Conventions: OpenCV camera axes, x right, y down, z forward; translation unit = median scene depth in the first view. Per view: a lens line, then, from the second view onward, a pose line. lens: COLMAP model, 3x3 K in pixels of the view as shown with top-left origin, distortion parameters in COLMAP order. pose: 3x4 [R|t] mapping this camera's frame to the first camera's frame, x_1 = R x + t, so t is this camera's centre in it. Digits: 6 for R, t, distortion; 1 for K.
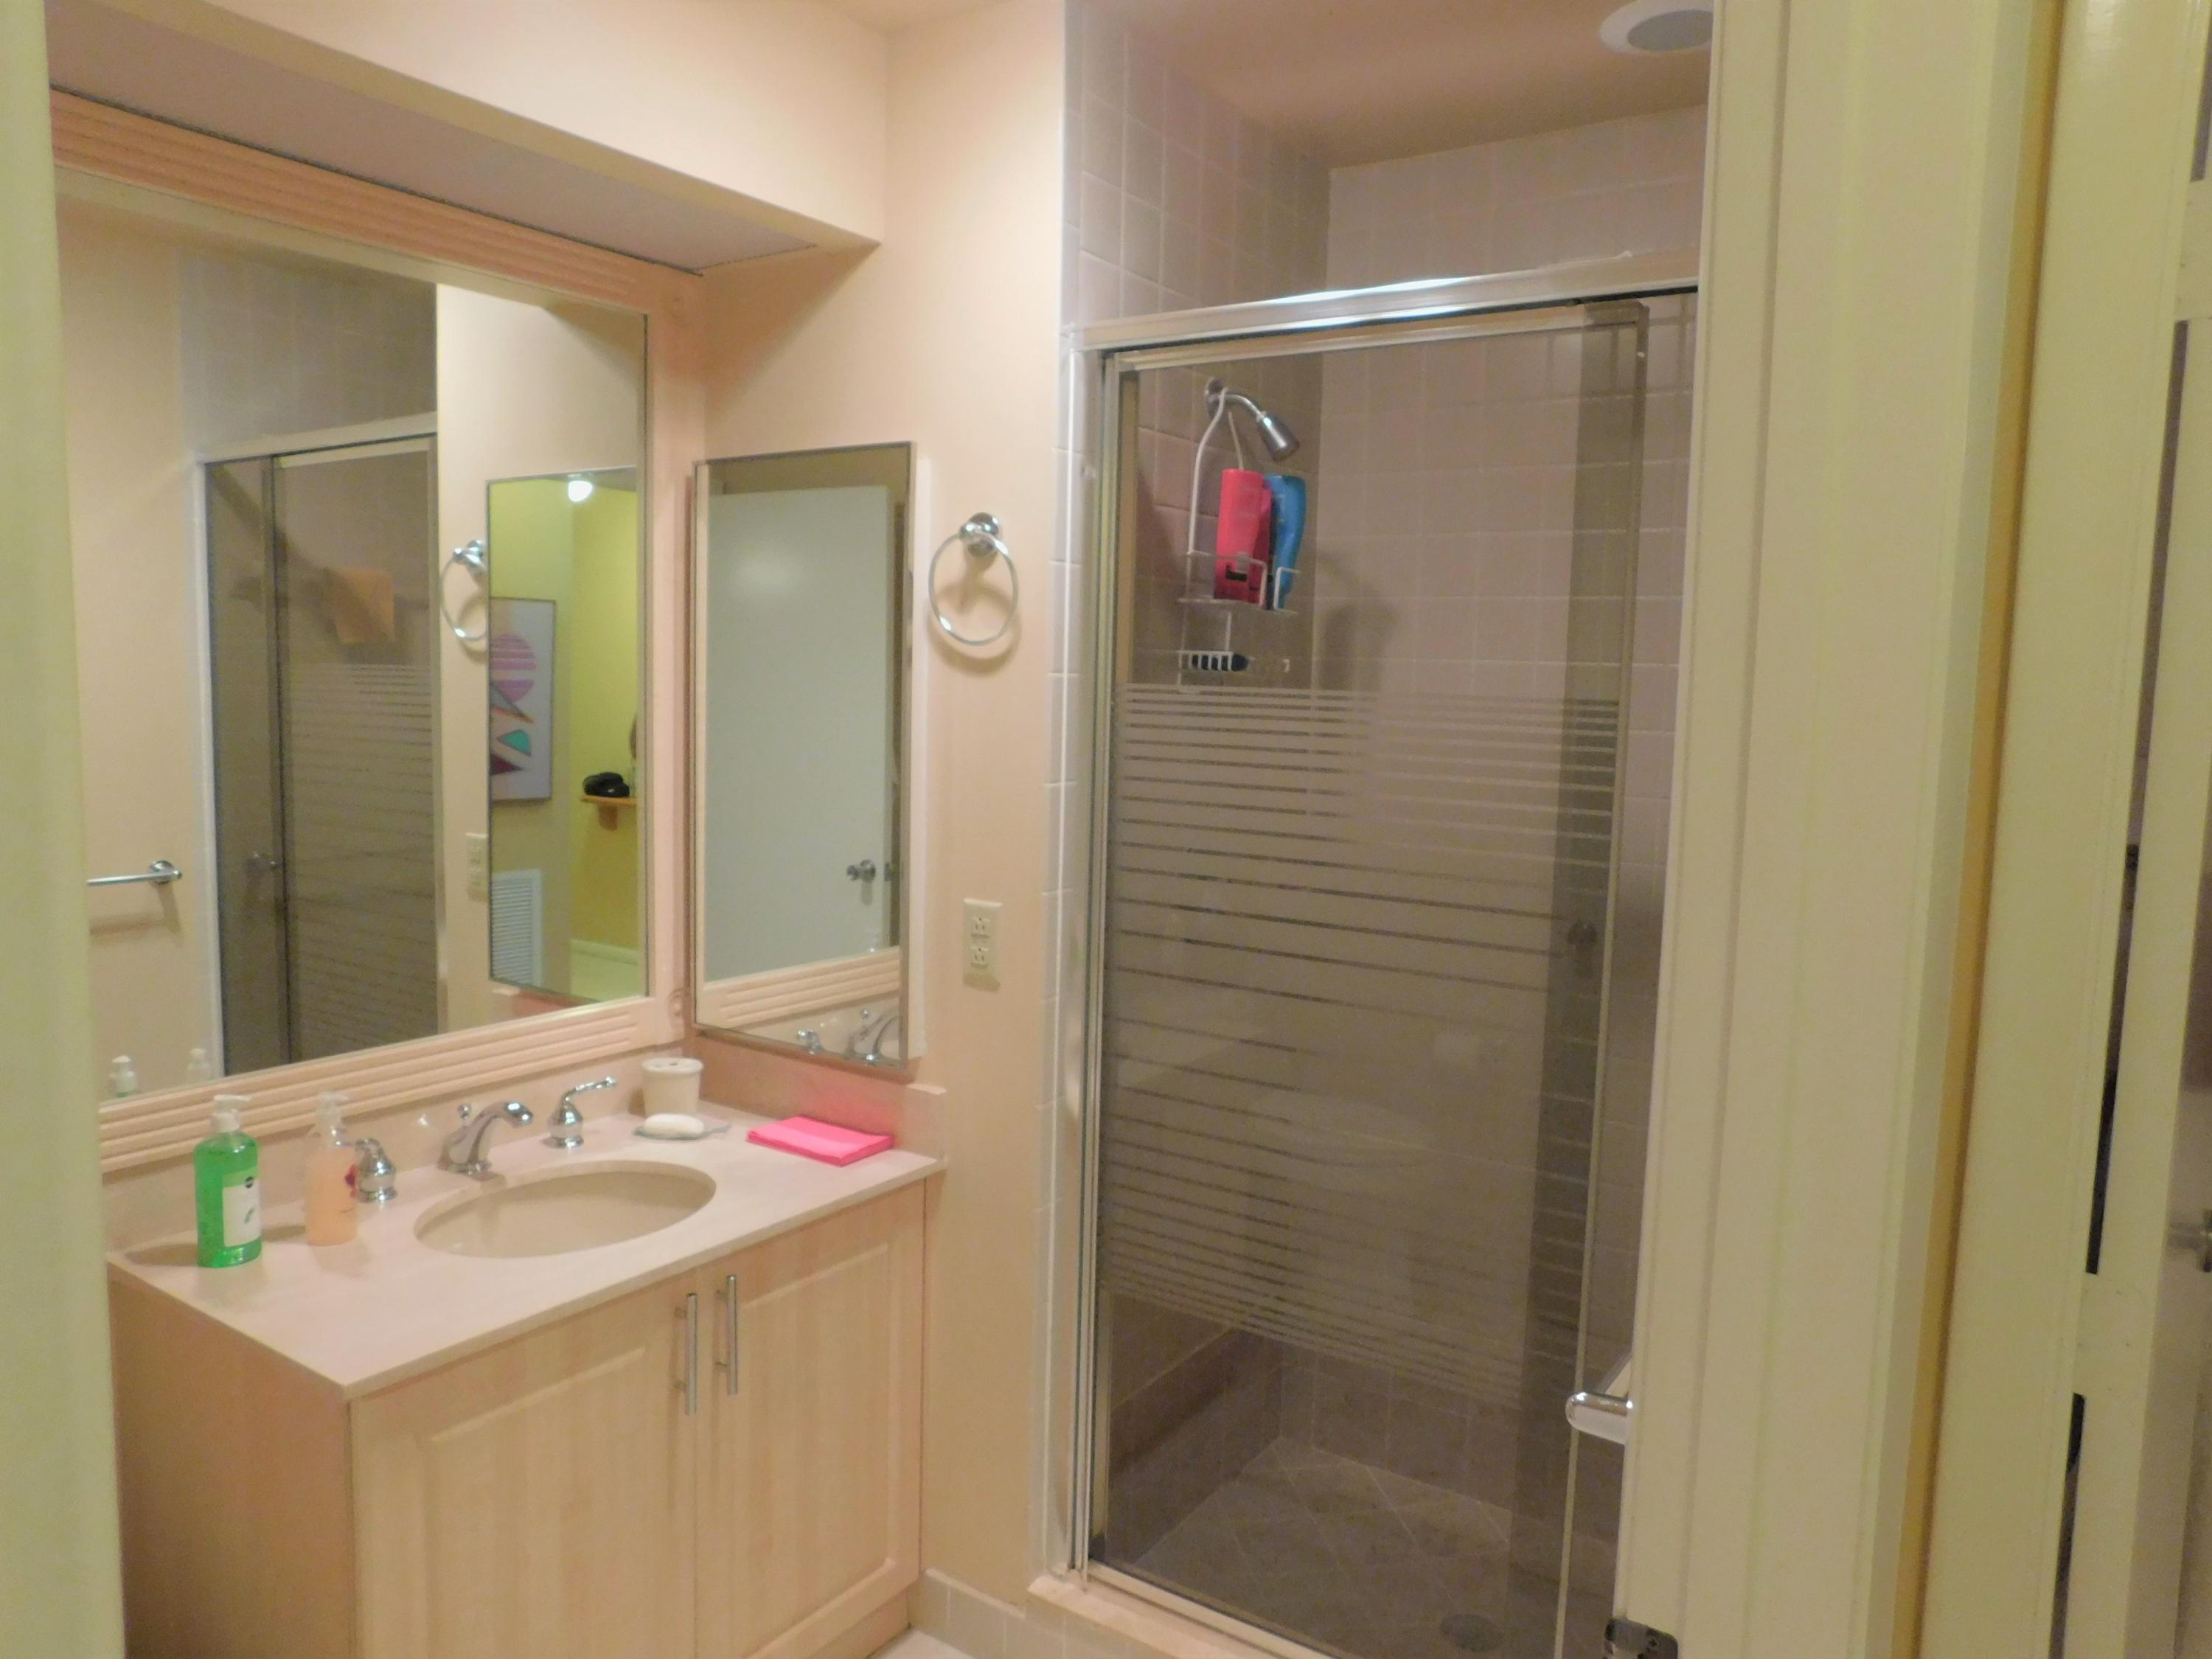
lens RADIAL K [[1470.5, 0, 1100.8], [0, 1470.5, 828.8], [0, 0, 1]] dist [-0.074819, 0.056461]
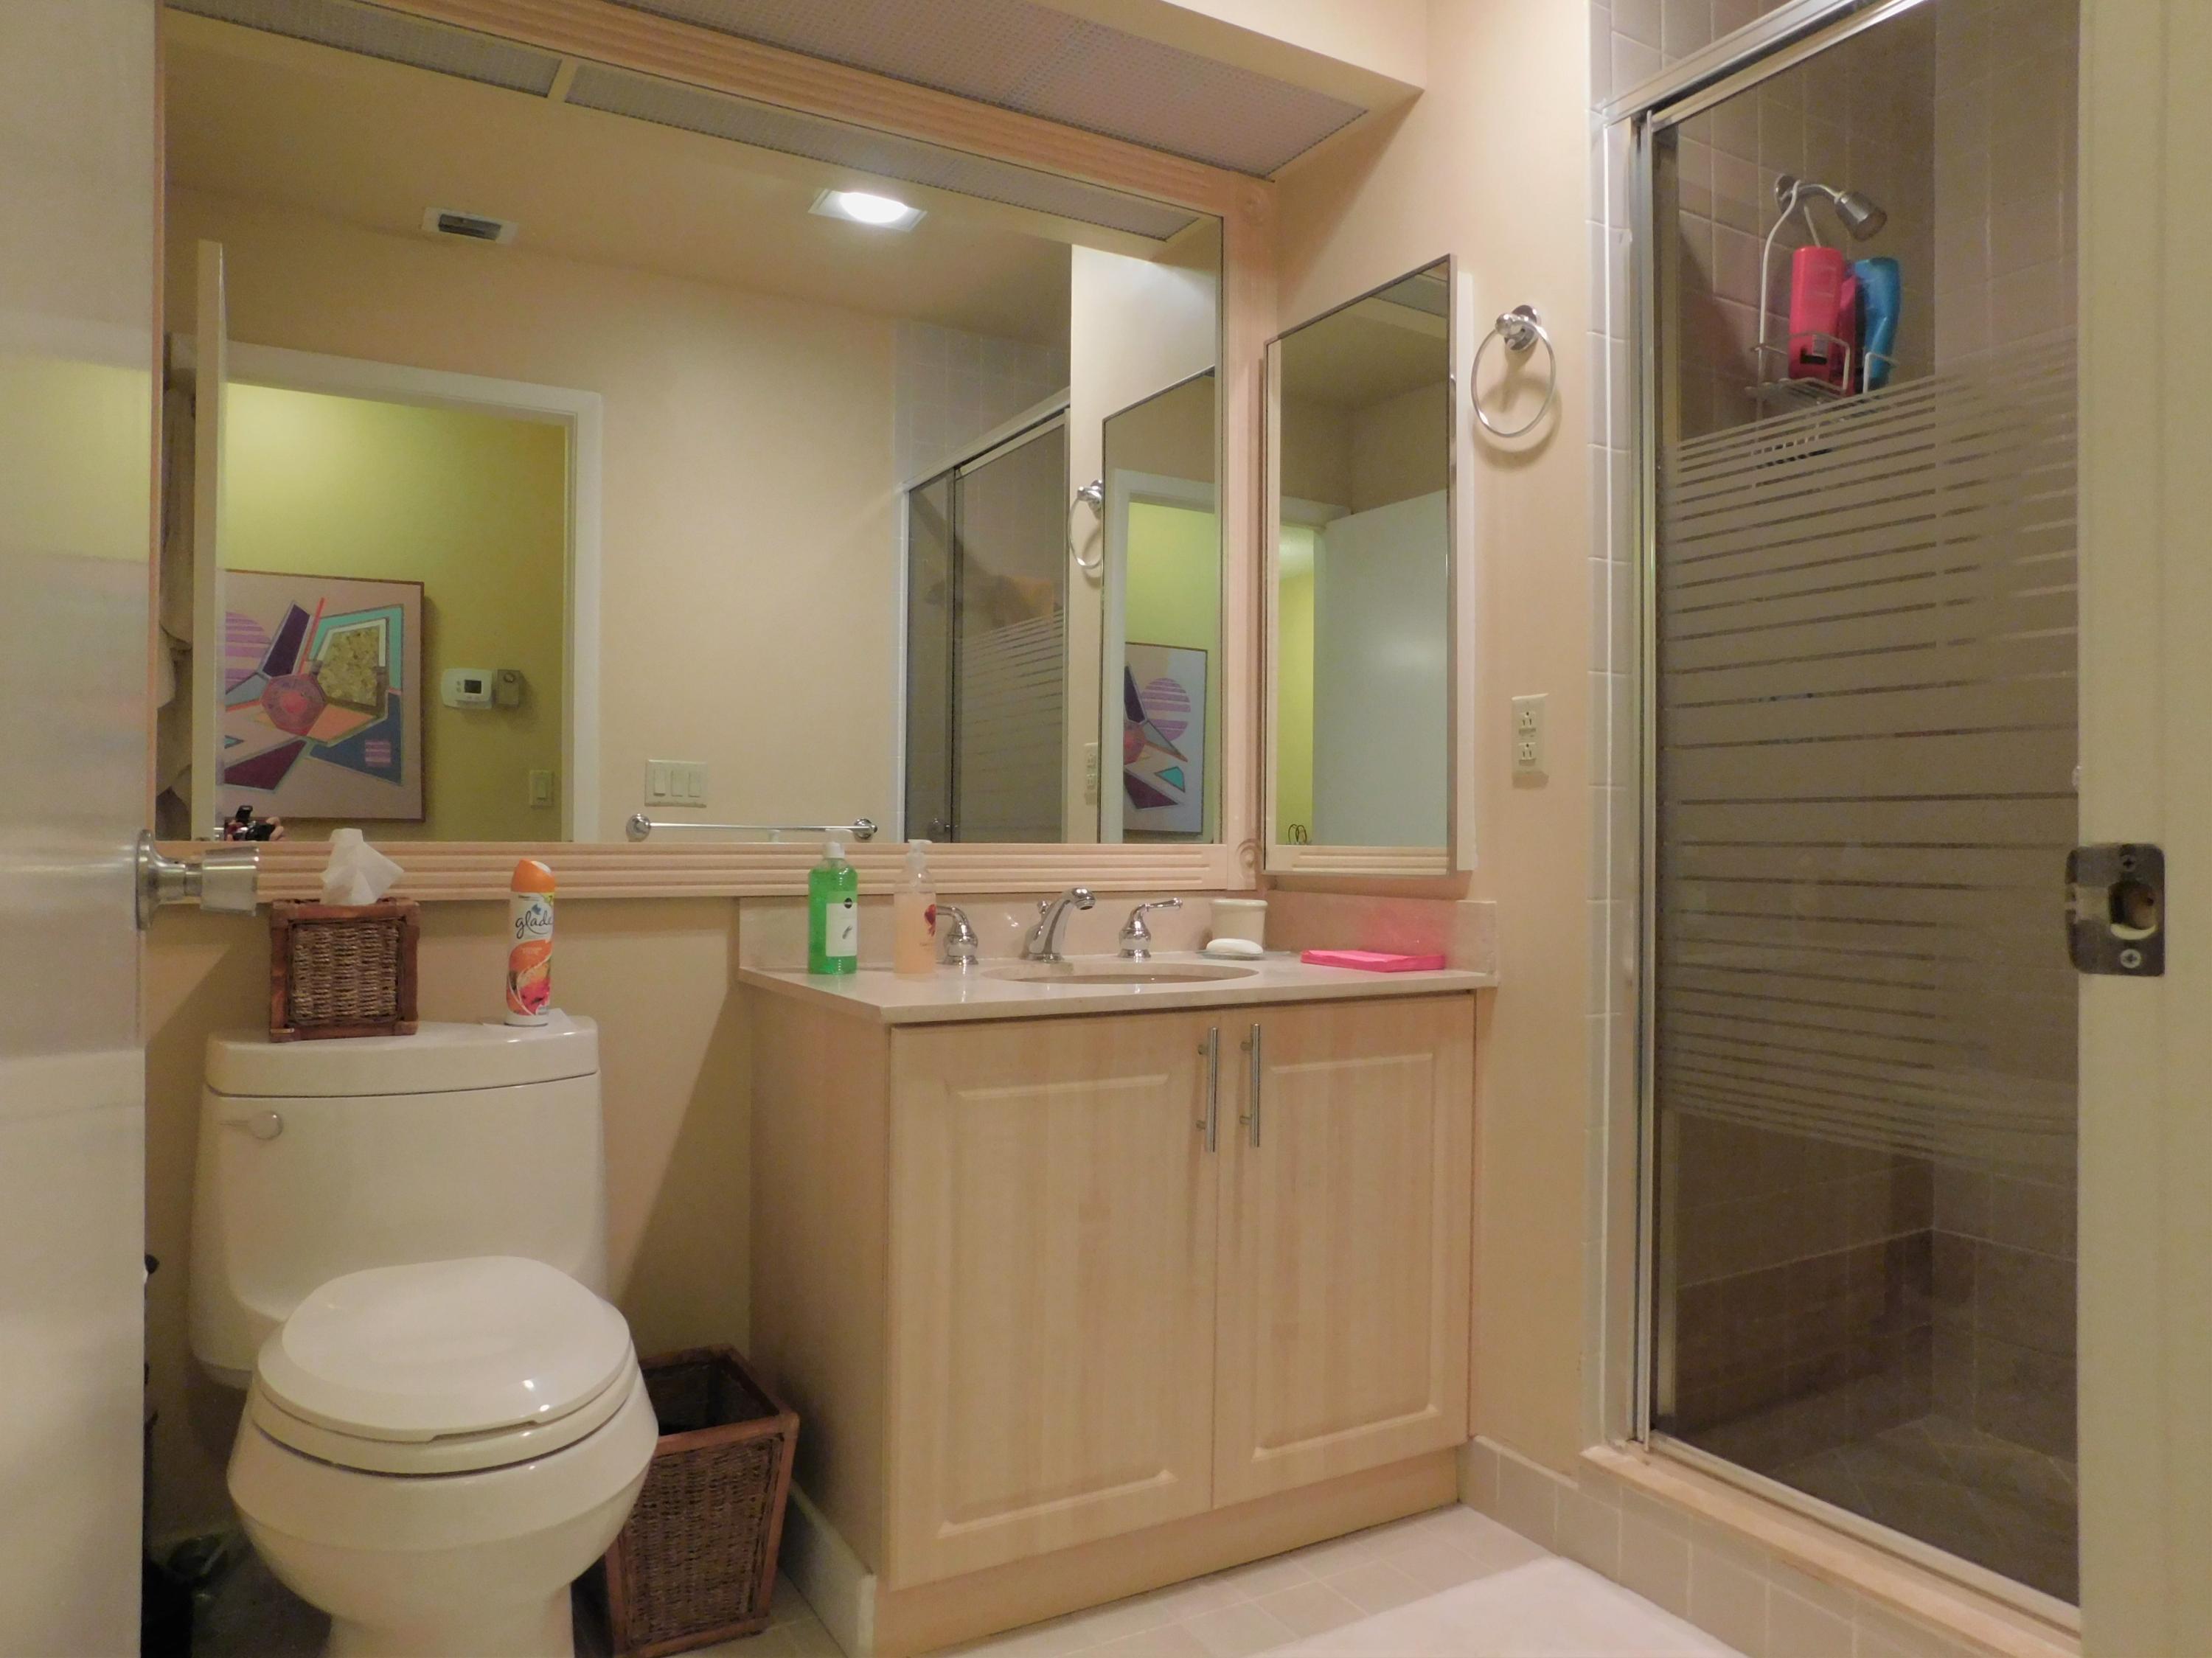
lens RADIAL K [[1452.9, 0, 1135.1], [0, 1452.9, 829.3], [0, 0, 1]] dist [-0.044189, 0.004258]
pose [[0.904083, -0.024665, -0.426645, 0.087139], [-0.024634, 0.993665, -0.109645, 0.241553], [0.426647, 0.109638, 0.897748, 0.039994]]
